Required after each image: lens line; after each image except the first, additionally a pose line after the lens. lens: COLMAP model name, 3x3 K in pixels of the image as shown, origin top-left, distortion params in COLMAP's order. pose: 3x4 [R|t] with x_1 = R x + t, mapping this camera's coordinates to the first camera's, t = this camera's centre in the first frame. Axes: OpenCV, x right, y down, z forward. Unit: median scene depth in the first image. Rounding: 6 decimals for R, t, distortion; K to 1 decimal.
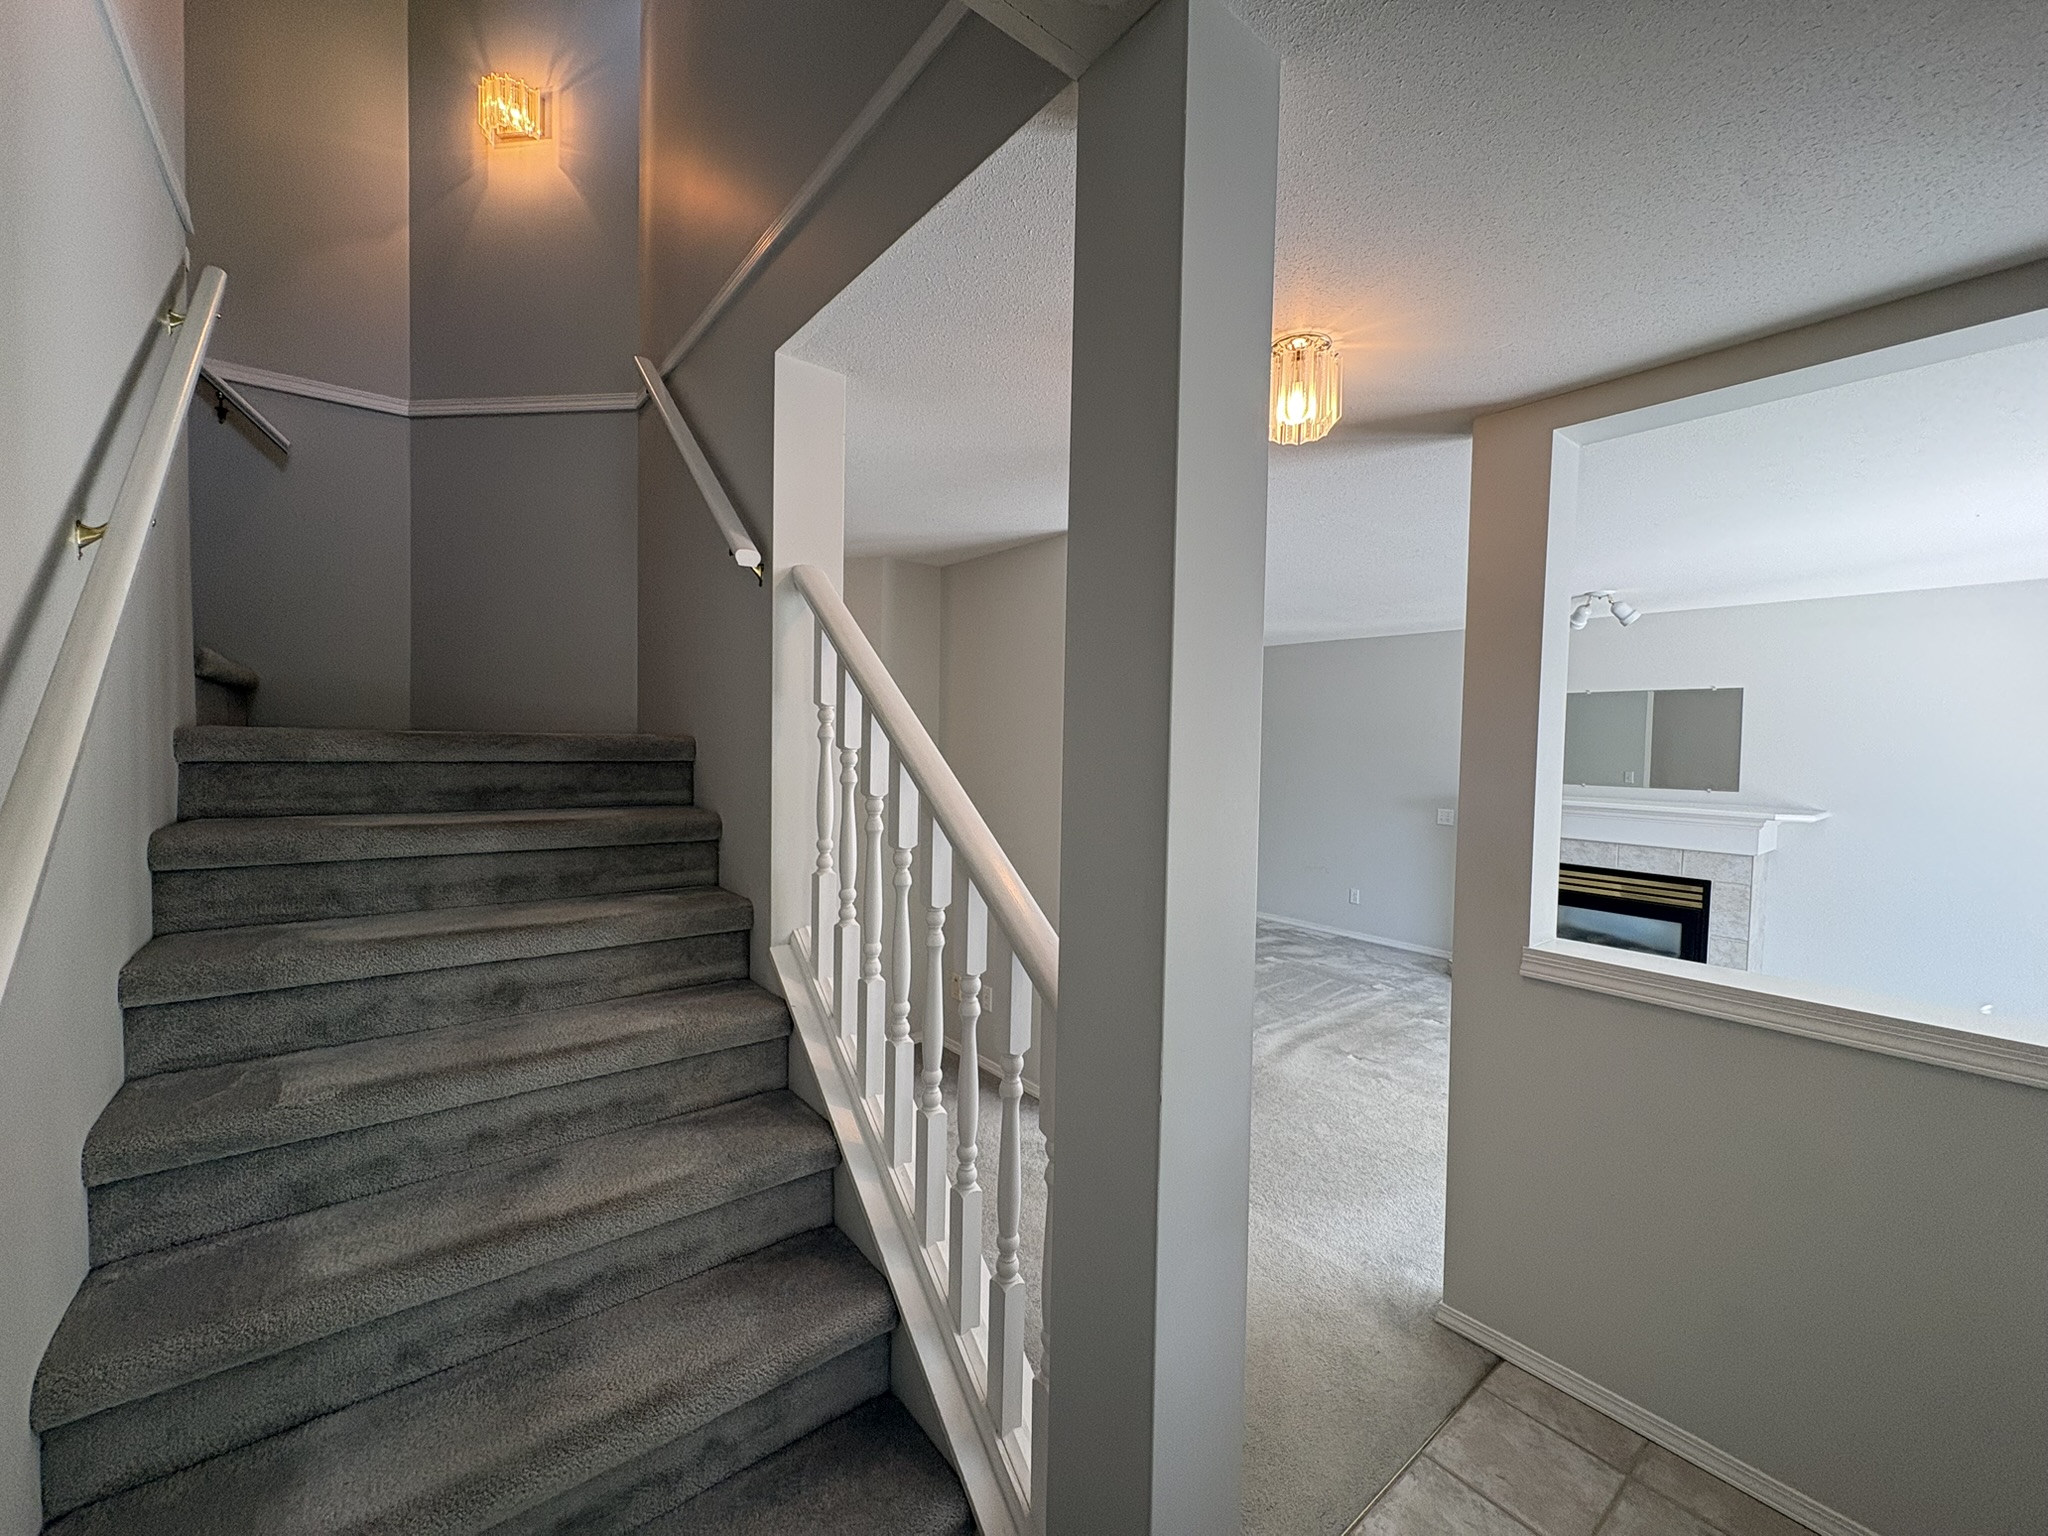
lens RADIAL K [[817.6, 0, 1030.0], [0, 817.6, 764.8], [0, 0, 1]] dist [0.001034, 0.000064]
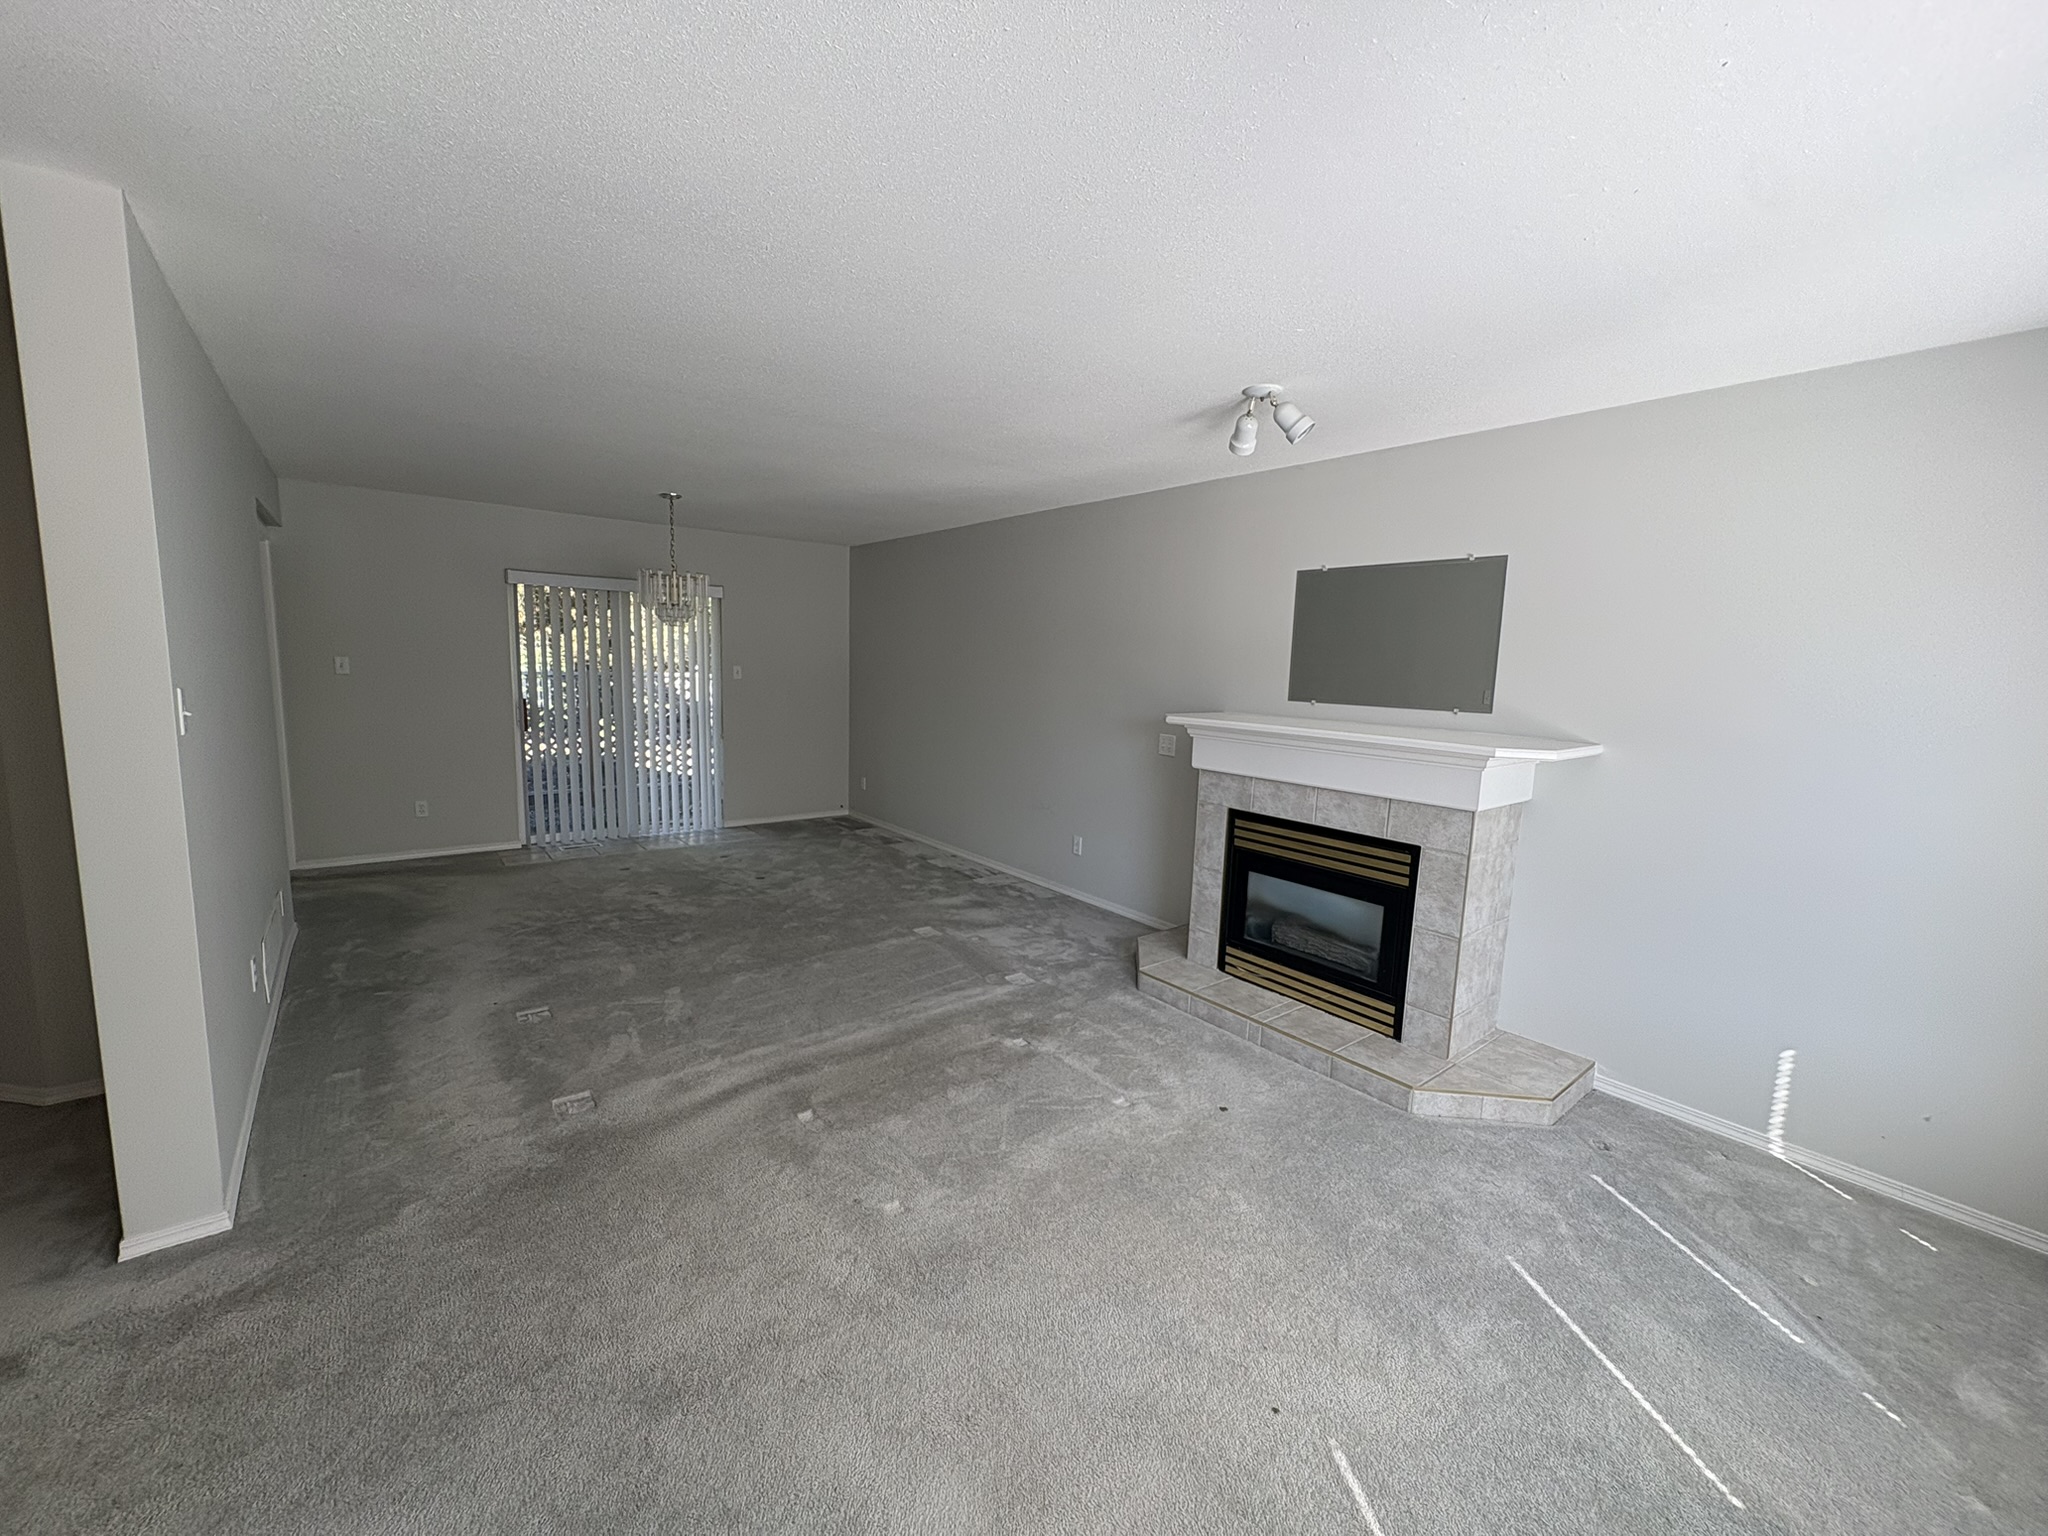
lens RADIAL K [[817.6, 0, 1017.1], [0, 817.6, 772.2], [0, 0, 1]] dist [0.001034, 0.000064]
pose [[0.999954, 0.009385, -0.001985, 0.496871], [-0.009129, 0.994575, 0.103620, 0.015668], [0.002947, -0.103597, 0.994615, 0.338890]]
